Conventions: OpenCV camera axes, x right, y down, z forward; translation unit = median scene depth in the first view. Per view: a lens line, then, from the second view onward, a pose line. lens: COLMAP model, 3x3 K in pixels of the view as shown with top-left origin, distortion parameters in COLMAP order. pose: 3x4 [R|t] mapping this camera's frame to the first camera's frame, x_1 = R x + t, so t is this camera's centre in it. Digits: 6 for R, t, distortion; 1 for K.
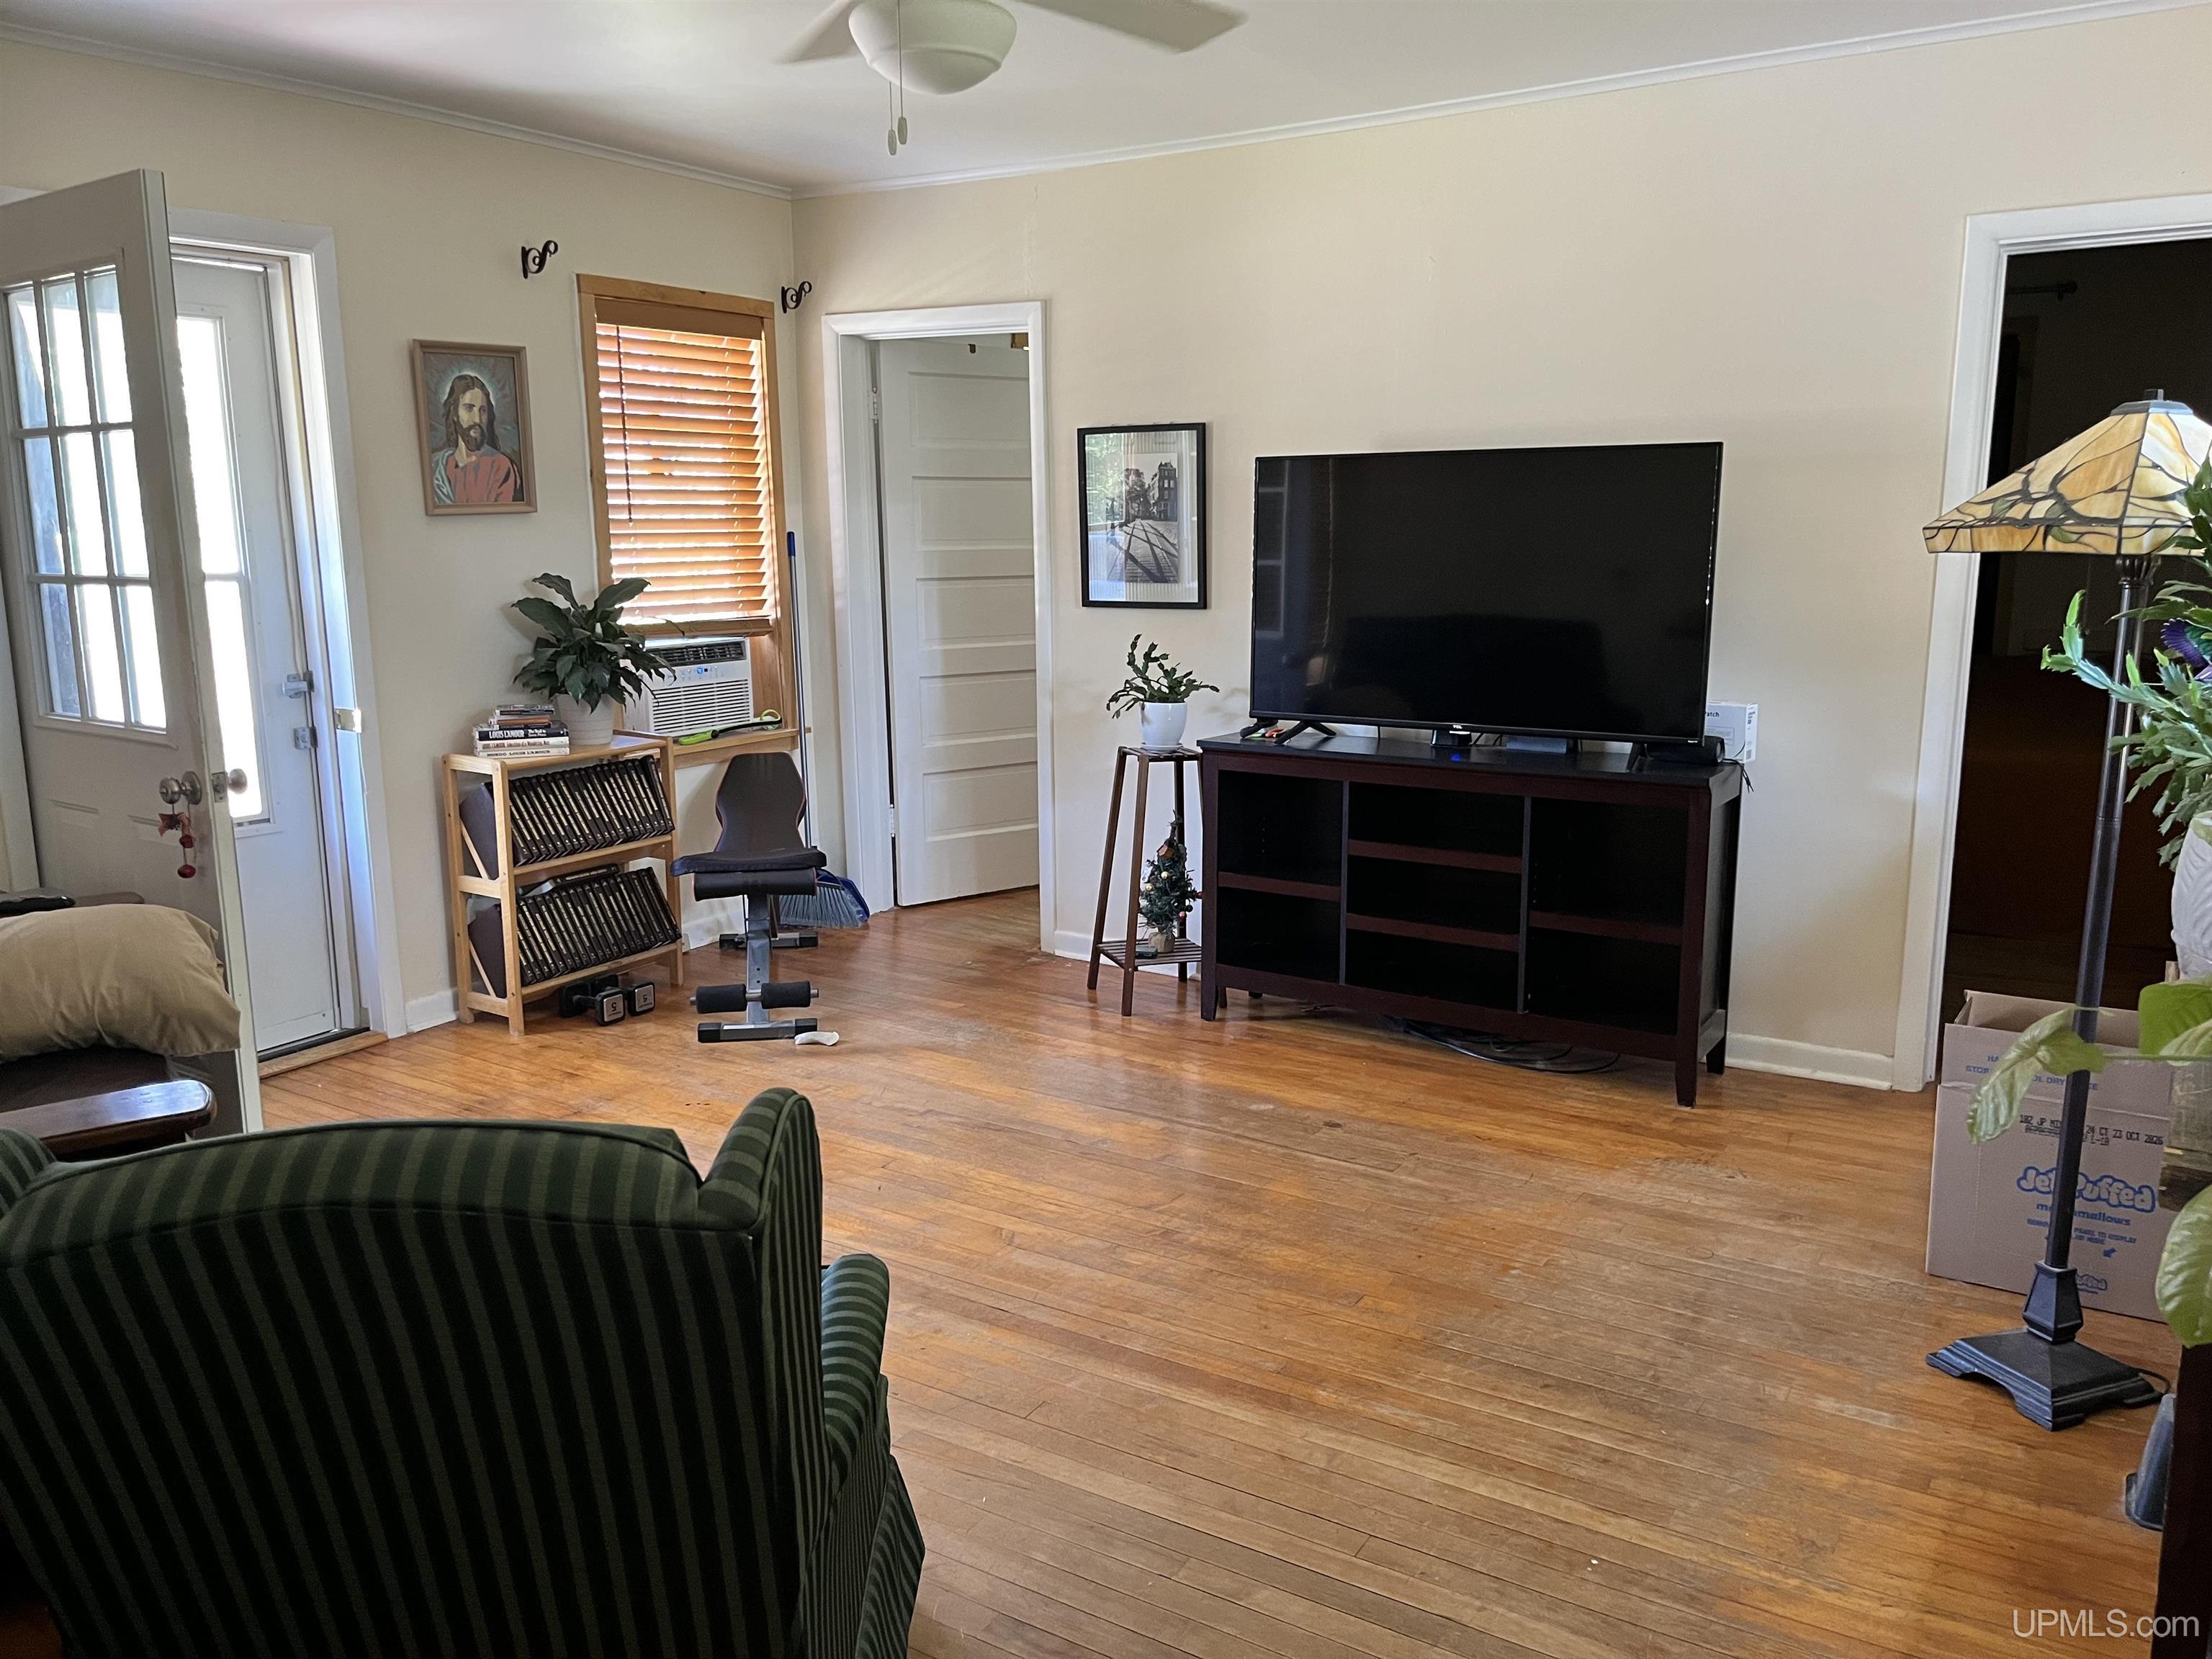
lens RADIAL K [[1674.8, 0, 1109.2], [0, 1674.8, 828.2], [0, 0, 1]] dist [0.039783, -0.044992]
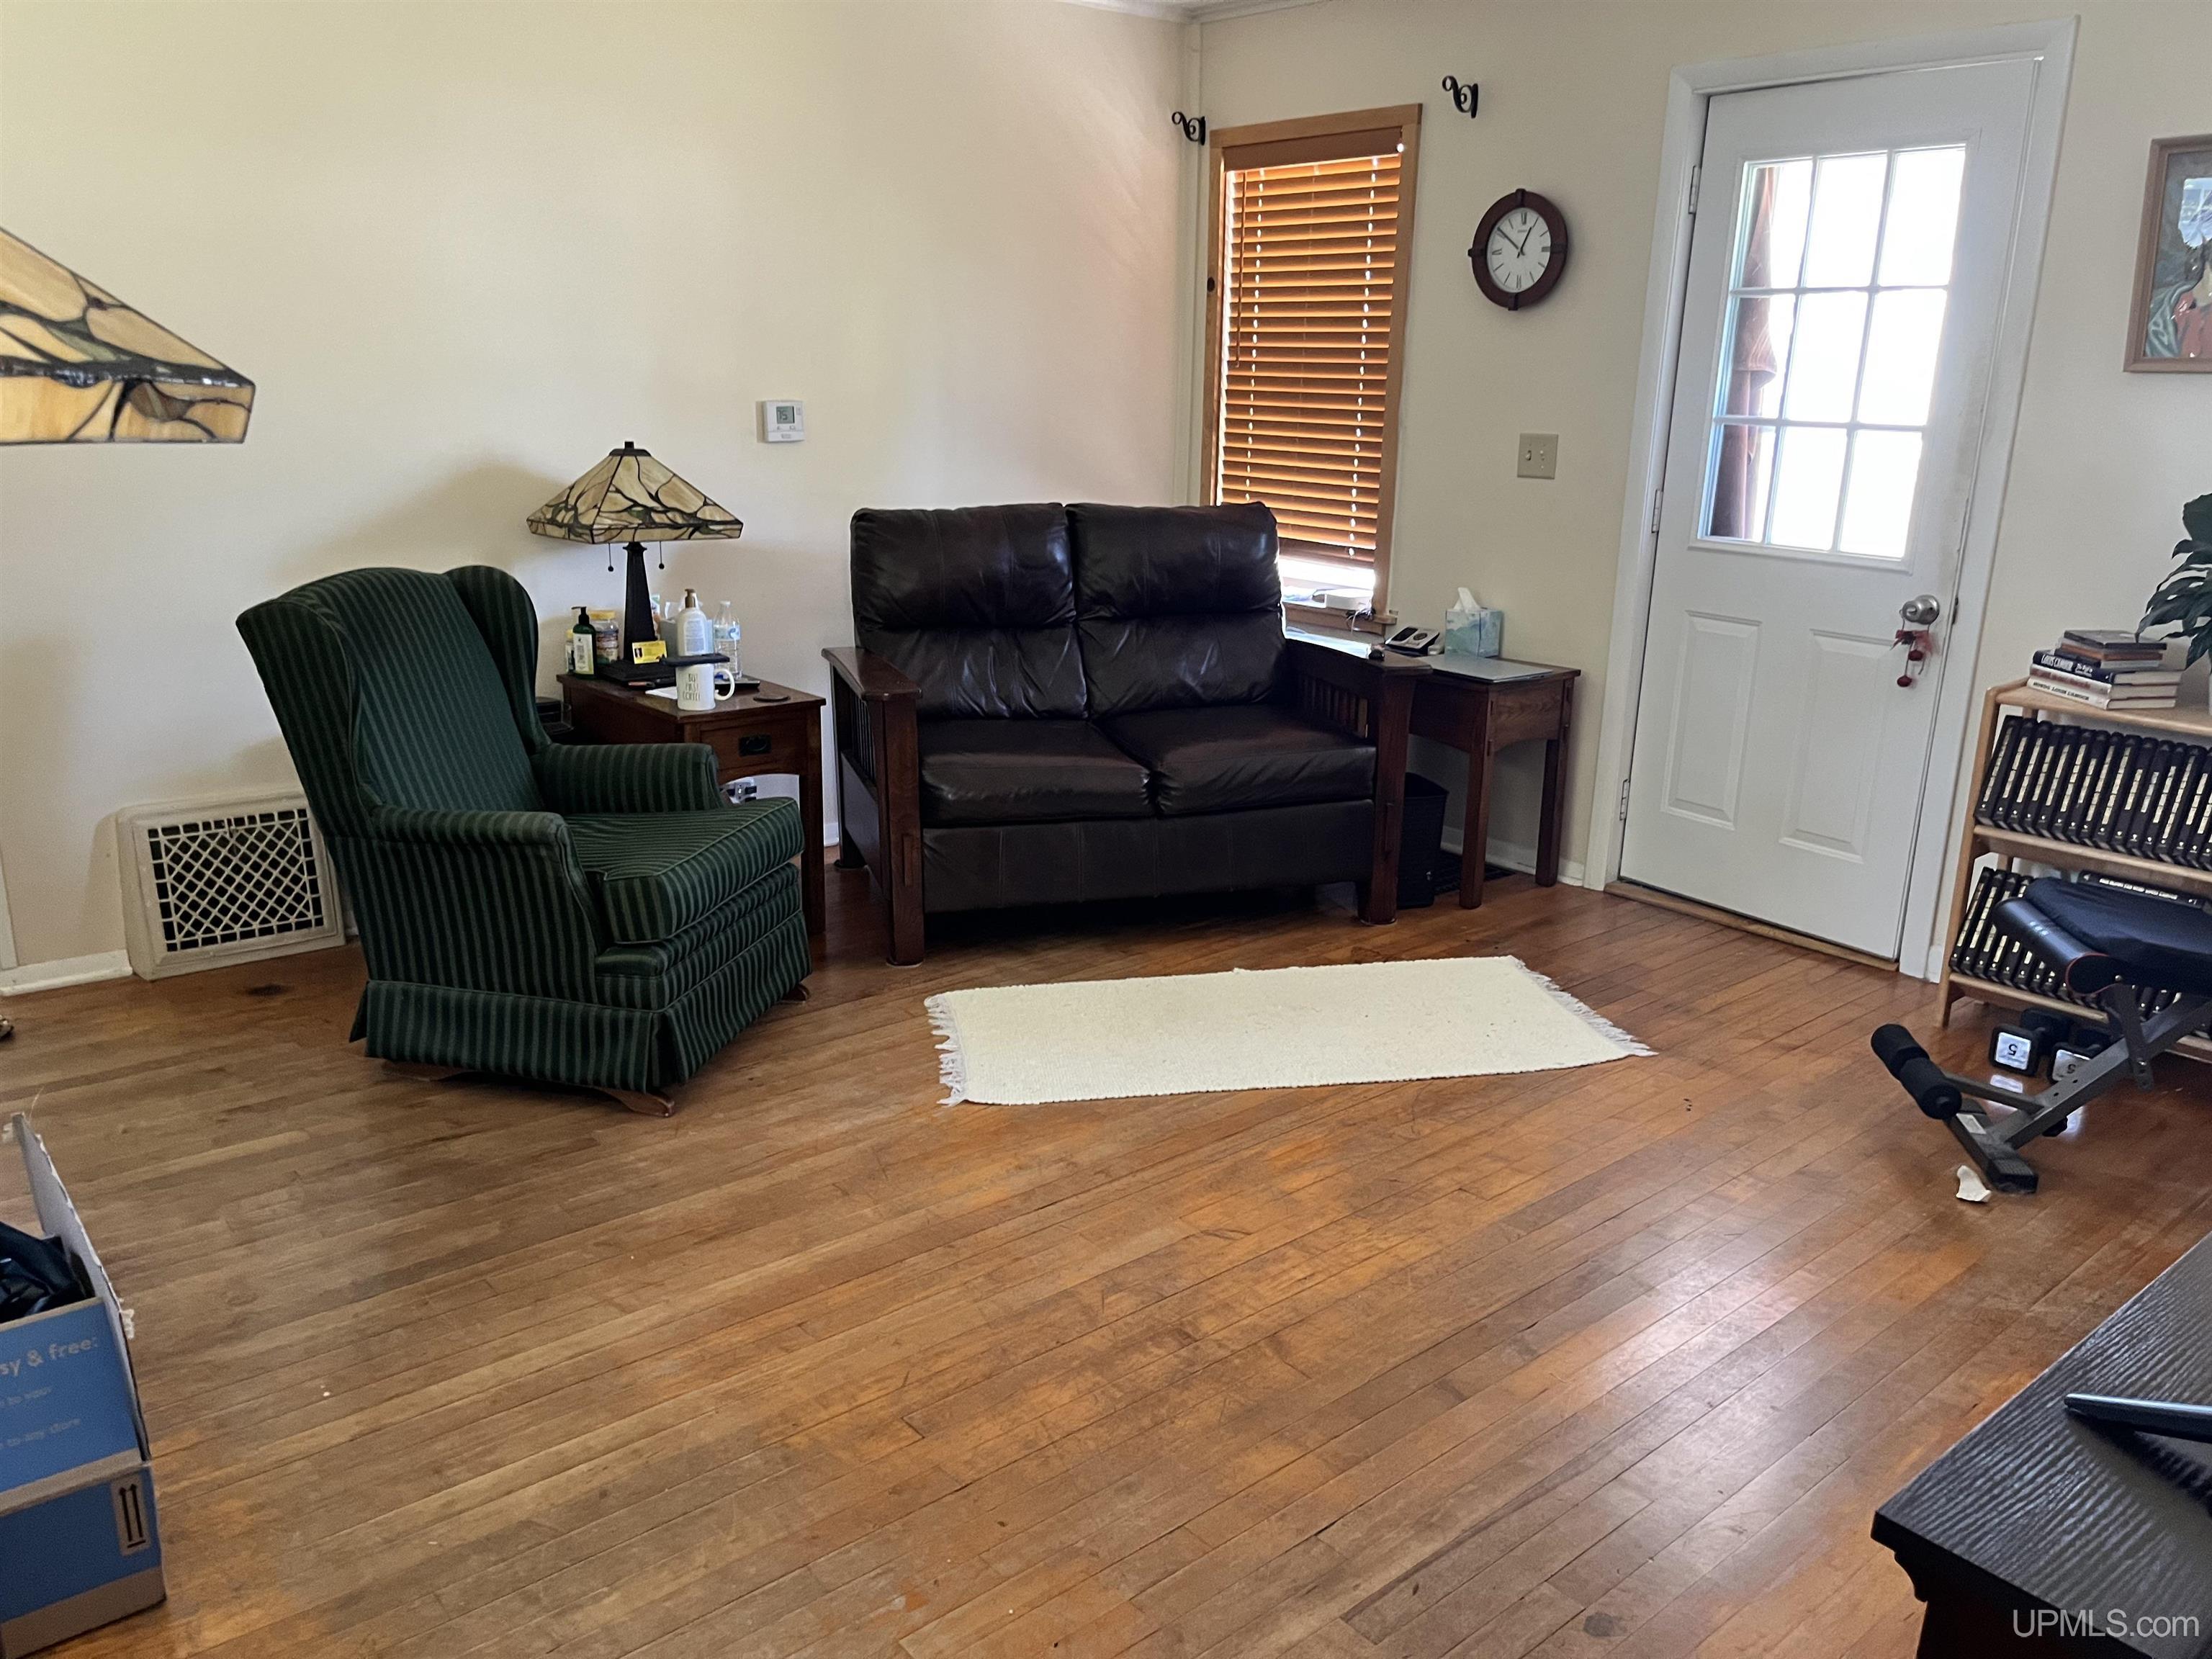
lens RADIAL K [[1674.8, 0, 1107.5], [0, 1674.8, 833.4], [0, 0, 1]] dist [0.039783, -0.044992]
pose [[-0.288920, 0.248116, -0.924642, 0.542349], [-0.193630, 0.930726, 0.310252, -0.150814], [0.937567, 0.268677, -0.220863, 0.853459]]
